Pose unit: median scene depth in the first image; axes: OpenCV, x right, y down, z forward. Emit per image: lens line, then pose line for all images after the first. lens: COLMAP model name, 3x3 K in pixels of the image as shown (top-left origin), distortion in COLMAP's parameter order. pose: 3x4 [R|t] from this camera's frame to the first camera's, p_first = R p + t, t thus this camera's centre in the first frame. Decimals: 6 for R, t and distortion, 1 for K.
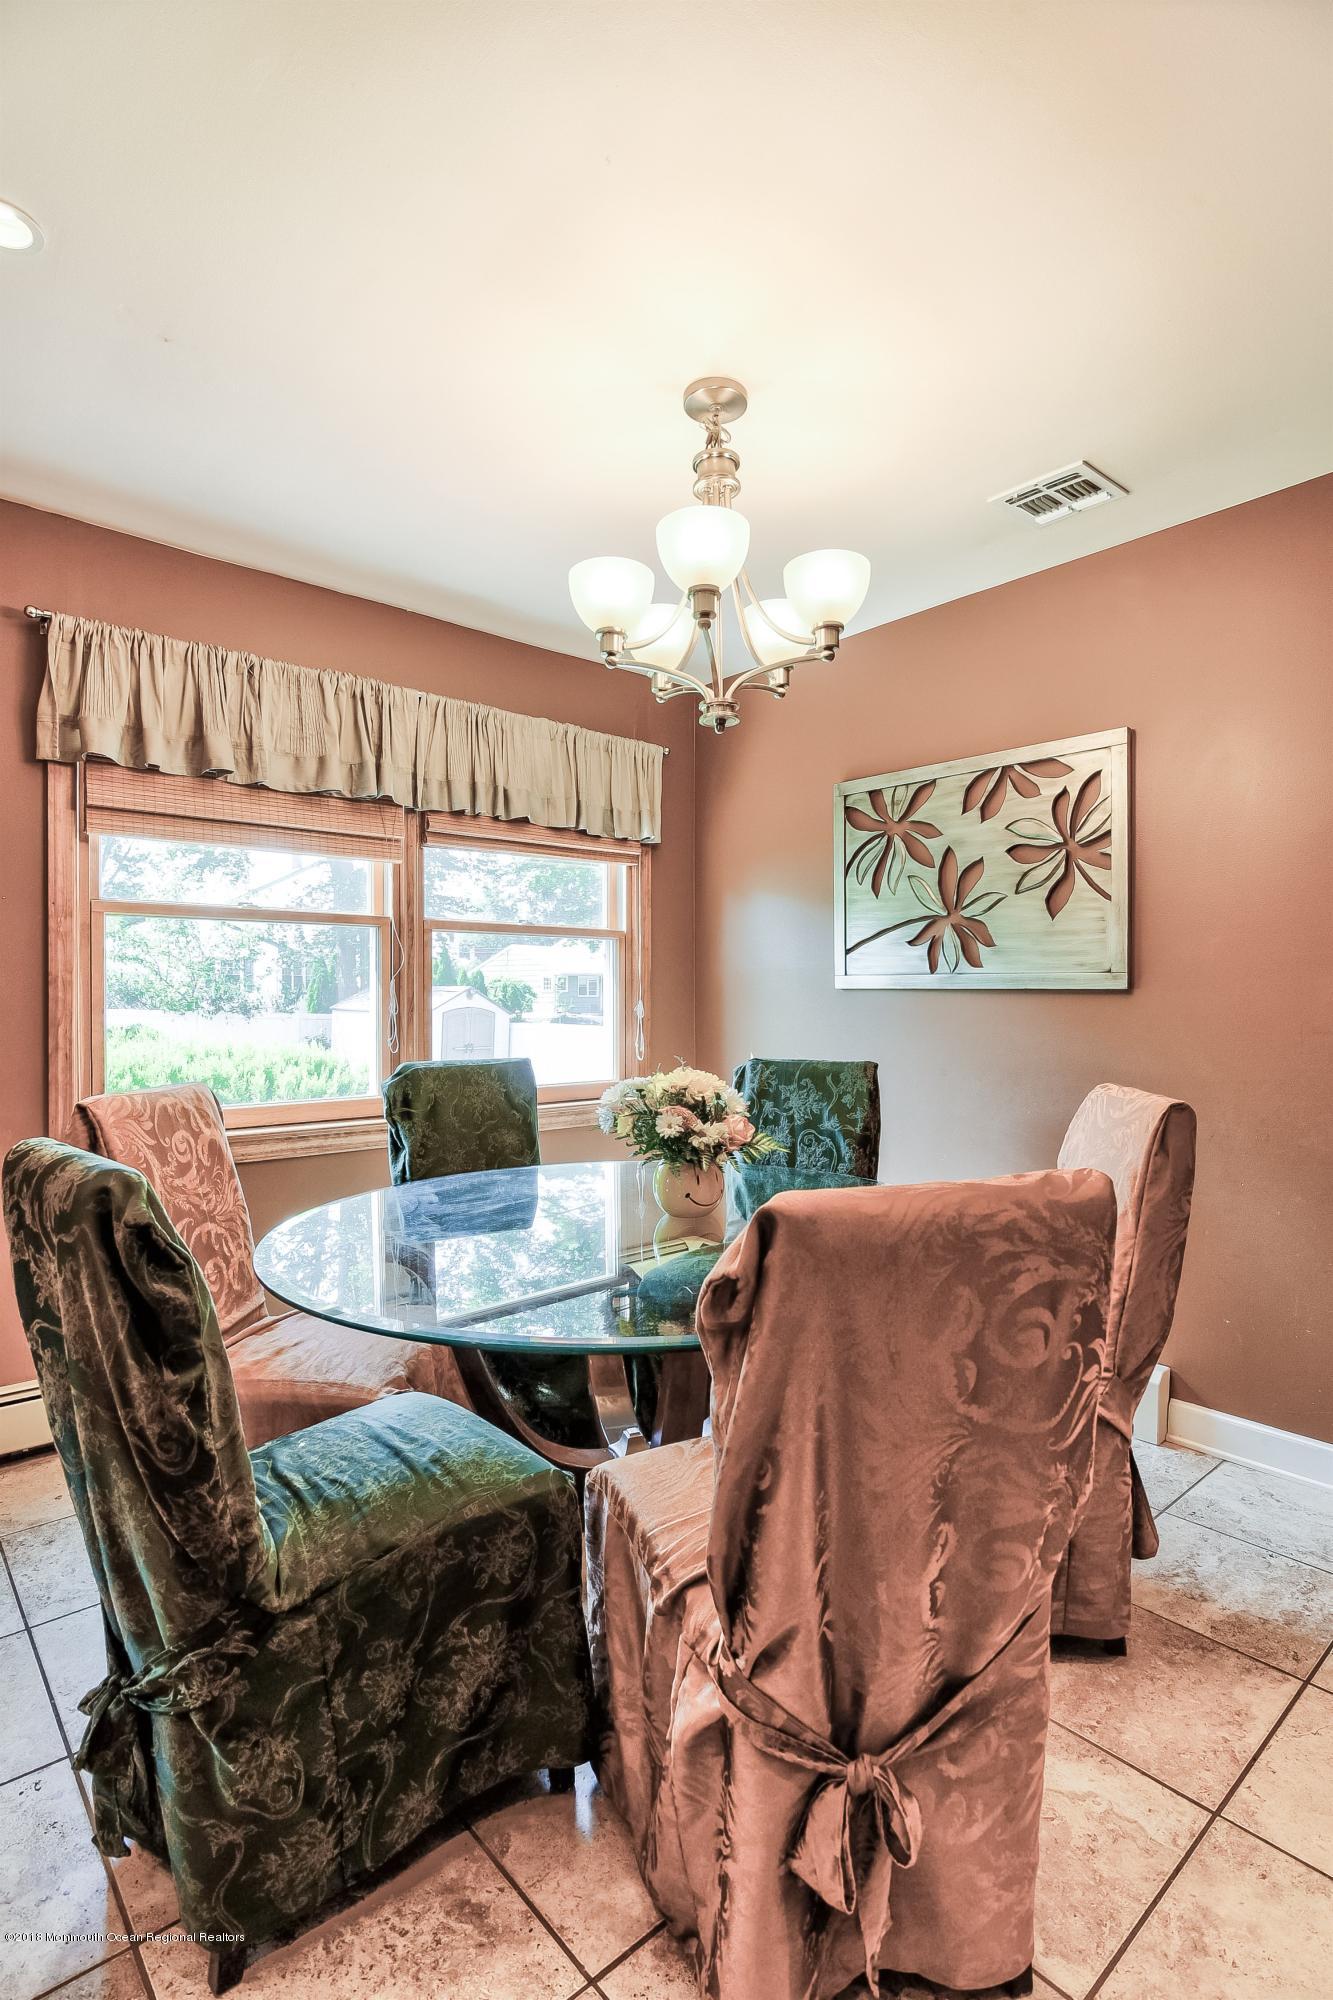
lens RADIAL K [[989.1, 0, 667.6], [0, 989.1, 1002.5], [0, 0, 1]] dist [-0.015698, -0.000131]
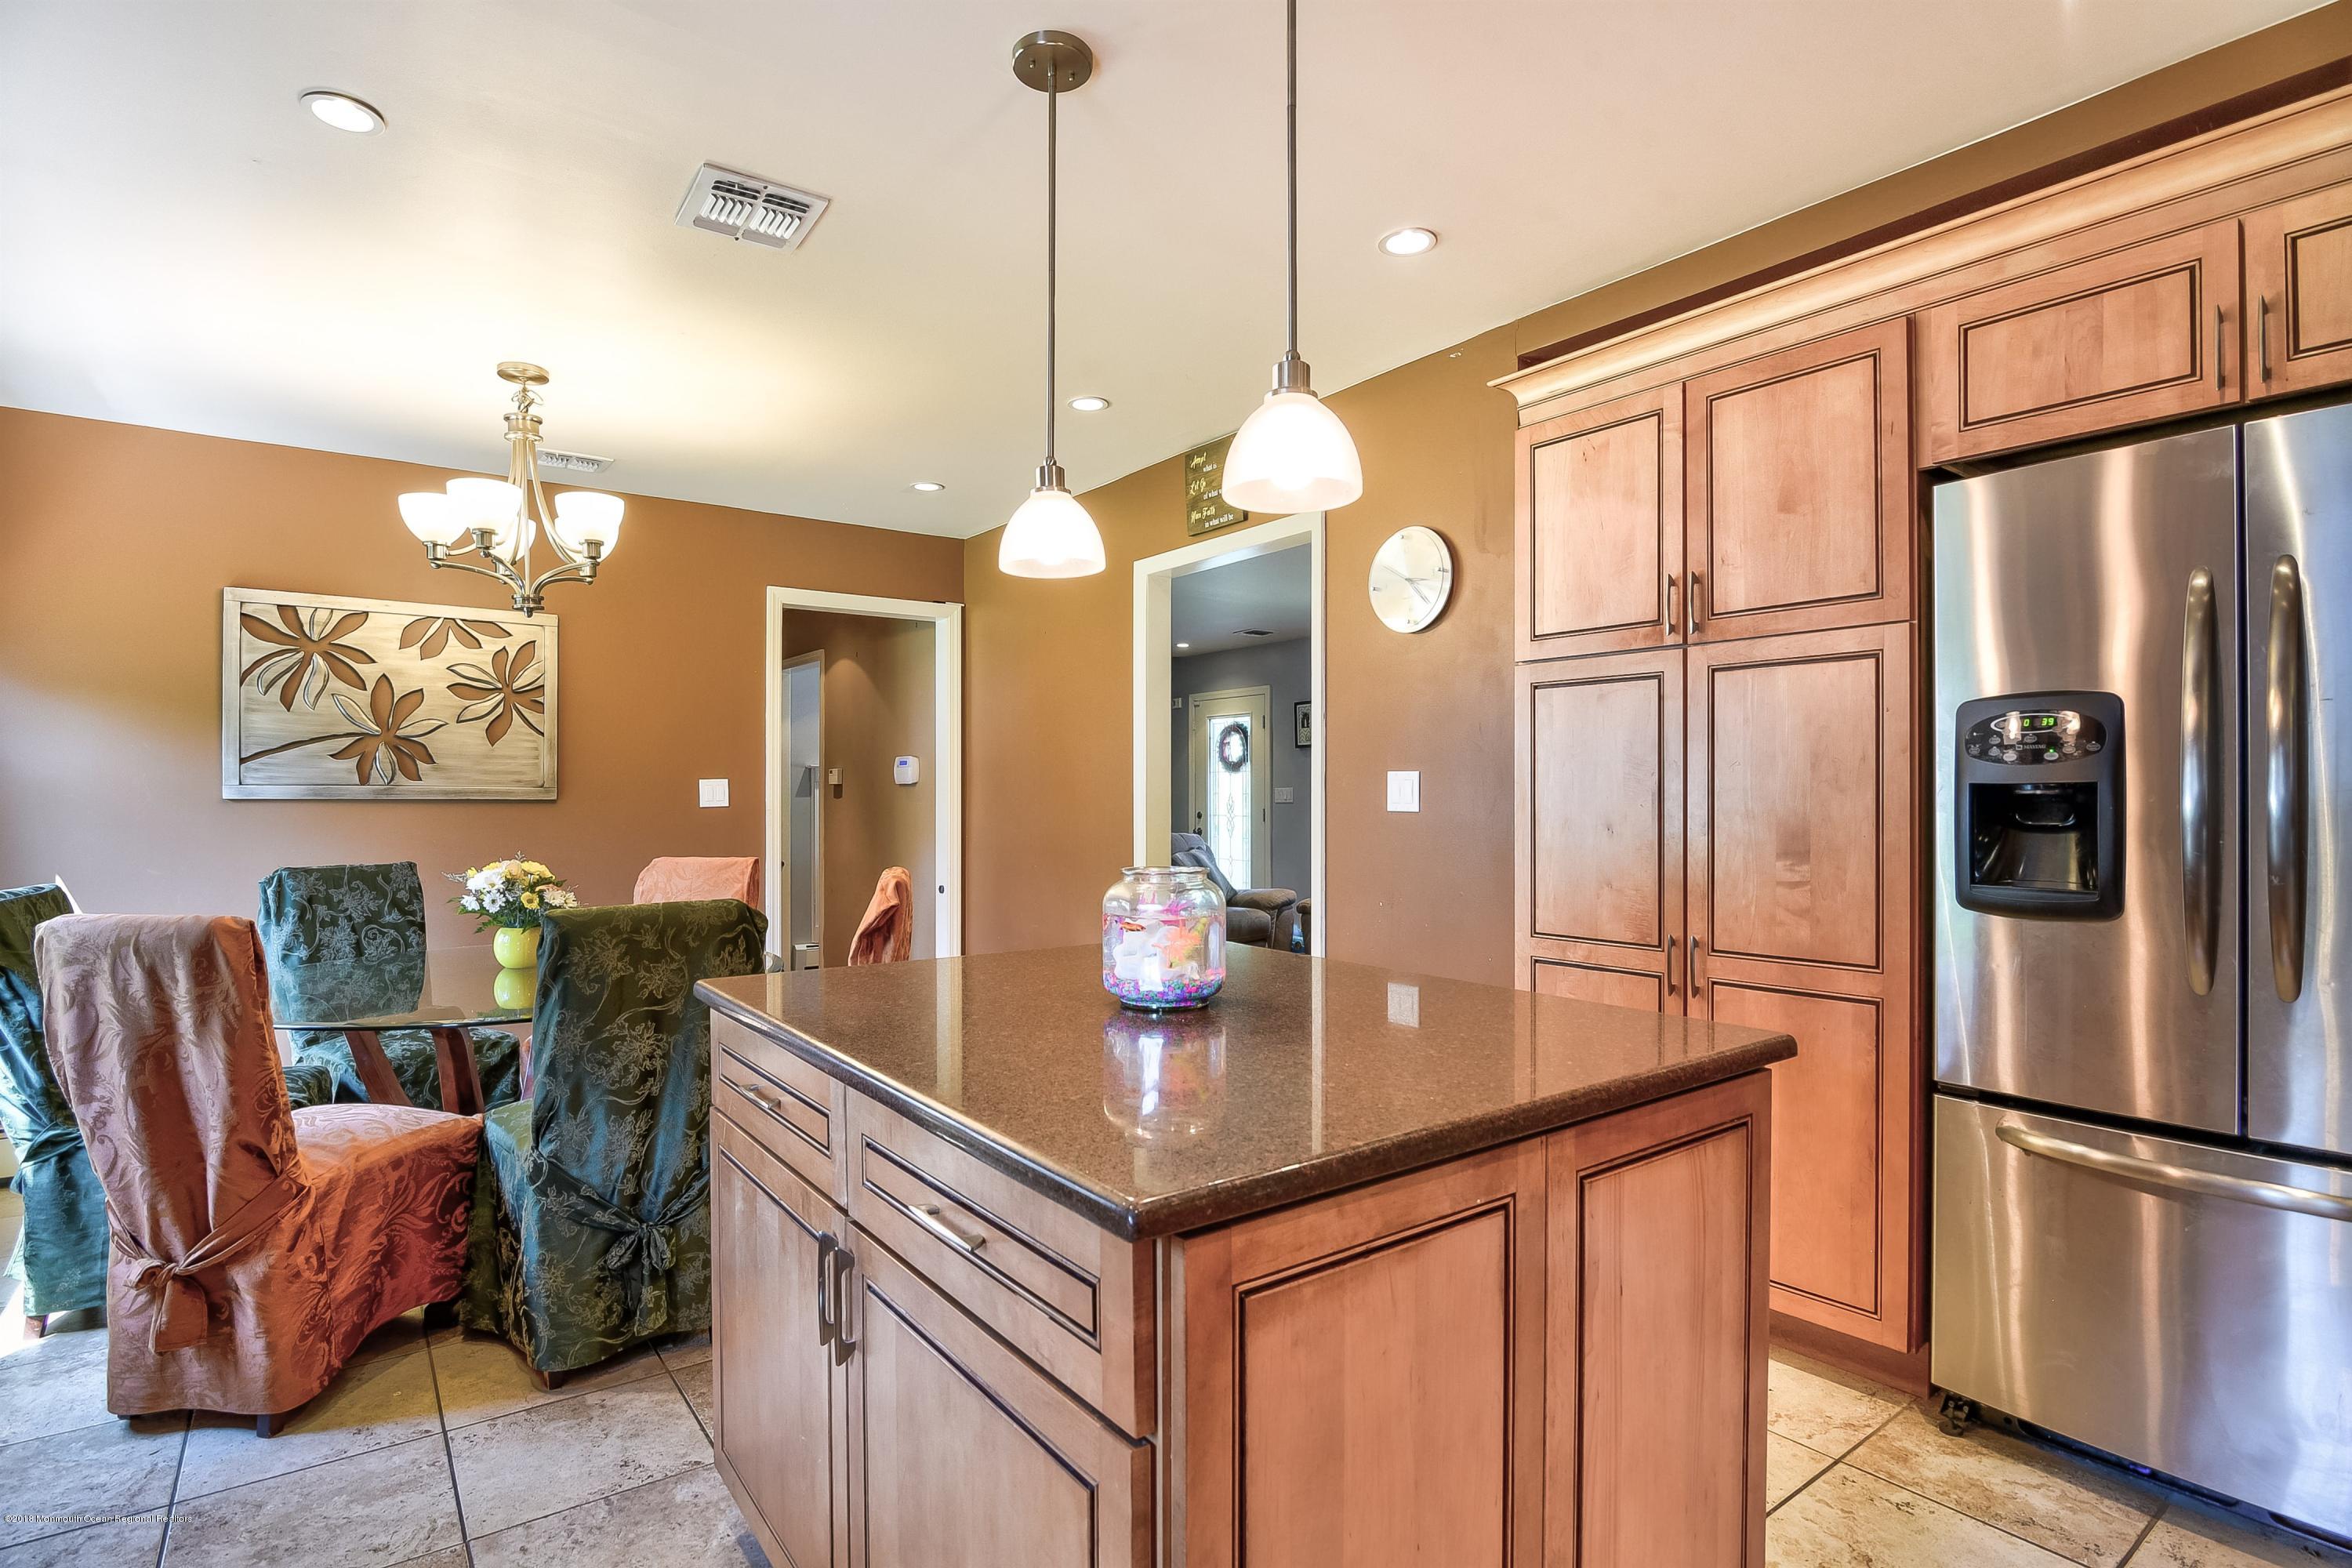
lens RADIAL K [[1163.2, 0, 1177.5], [0, 1163.2, 788.9], [0, 0, 1]] dist [-0.015698, -0.000131]
pose [[0.084616, 0.004145, 0.996405, -1.007861], [0.007377, 0.999961, -0.004786, -0.012778], [-0.996386, 0.007755, 0.084582, -0.027208]]
